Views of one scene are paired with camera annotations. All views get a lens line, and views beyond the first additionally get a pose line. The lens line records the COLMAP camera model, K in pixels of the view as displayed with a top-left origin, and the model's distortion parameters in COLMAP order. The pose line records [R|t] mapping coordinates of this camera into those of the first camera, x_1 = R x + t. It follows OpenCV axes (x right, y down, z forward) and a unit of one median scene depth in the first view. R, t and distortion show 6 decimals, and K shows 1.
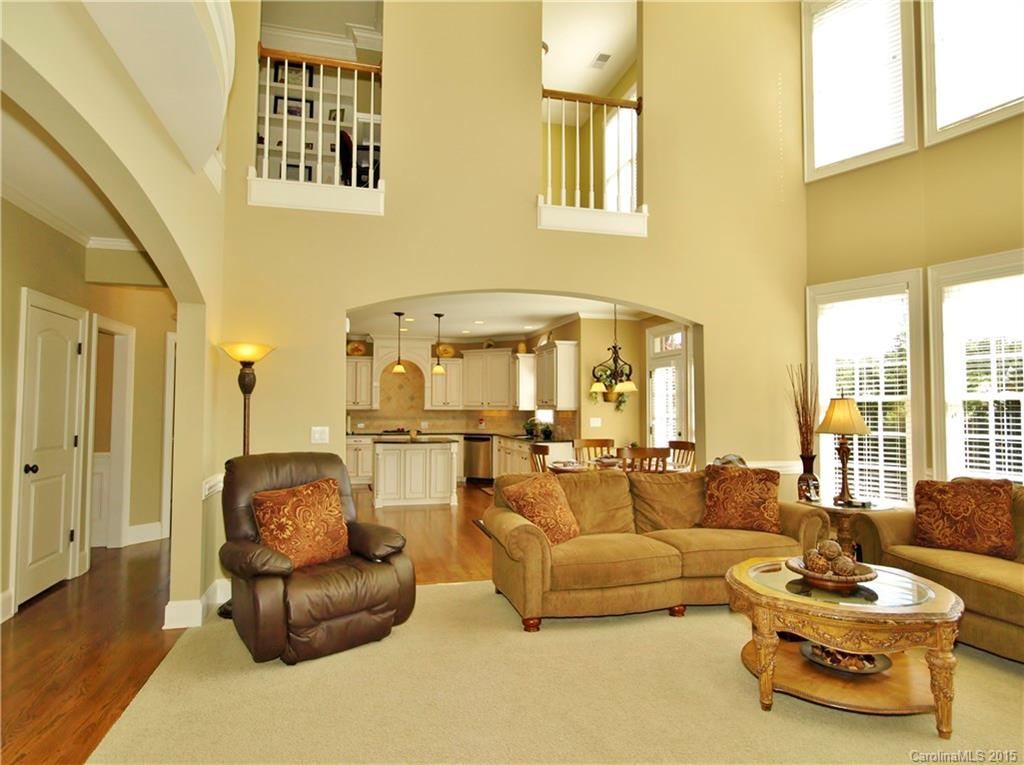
lens RADIAL K [[602.4, 0, 512.0], [0, 602.4, 382.5], [0, 0, 1]] dist [-0.001577, 0.003239]
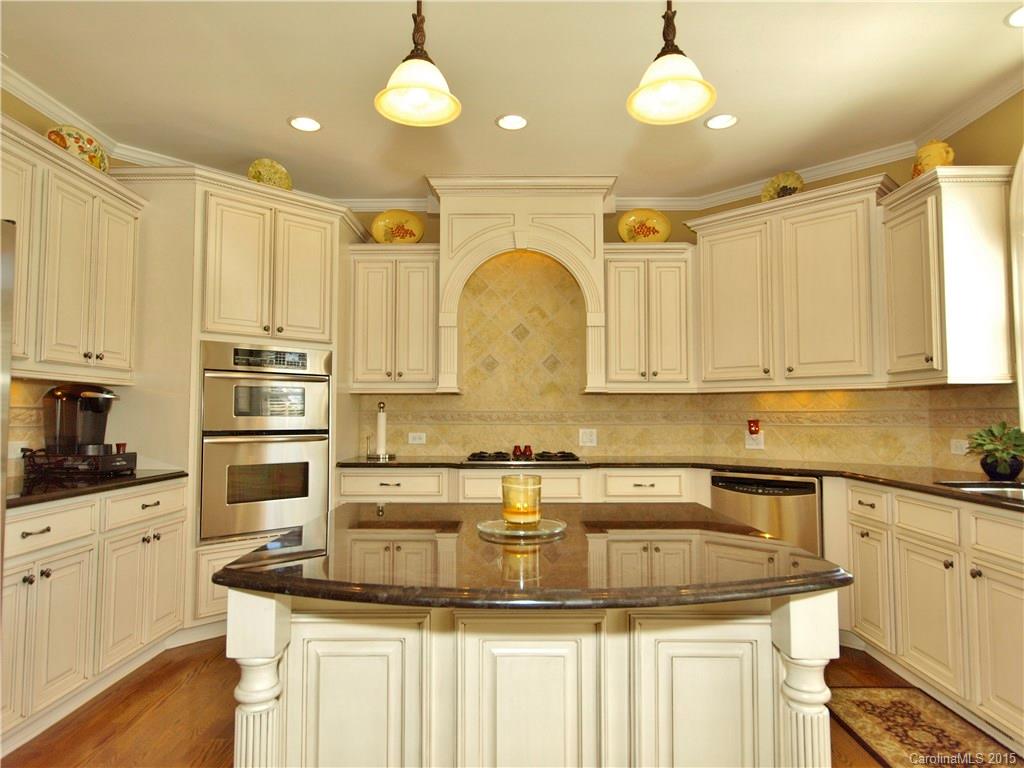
lens RADIAL K [[632.3, 0, 512.0], [0, 632.3, 384.0], [0, 0, 1]] dist [-0.028230, 0.000201]
pose [[0.964996, -0.015203, -0.261825, -0.096887], [0.014311, 0.999883, -0.005311, 0.043888], [0.261876, 0.001378, 0.965101, 0.677213]]
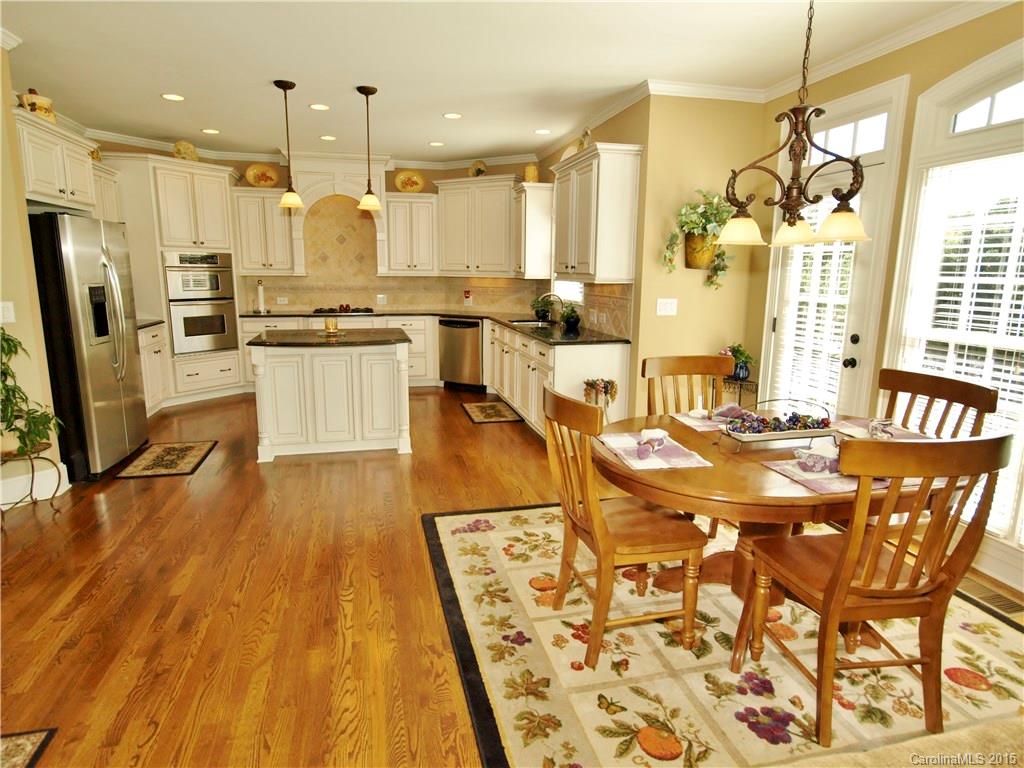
lens RADIAL K [[602.4, 0, 512.0], [0, 602.4, 384.0], [0, 0, 1]] dist [-0.001577, 0.003239]
pose [[0.999823, 0.009534, -0.016204, 0.009318], [-0.005524, 0.972815, 0.231517, 0.007978], [0.017971, -0.231386, 0.972696, 0.371667]]
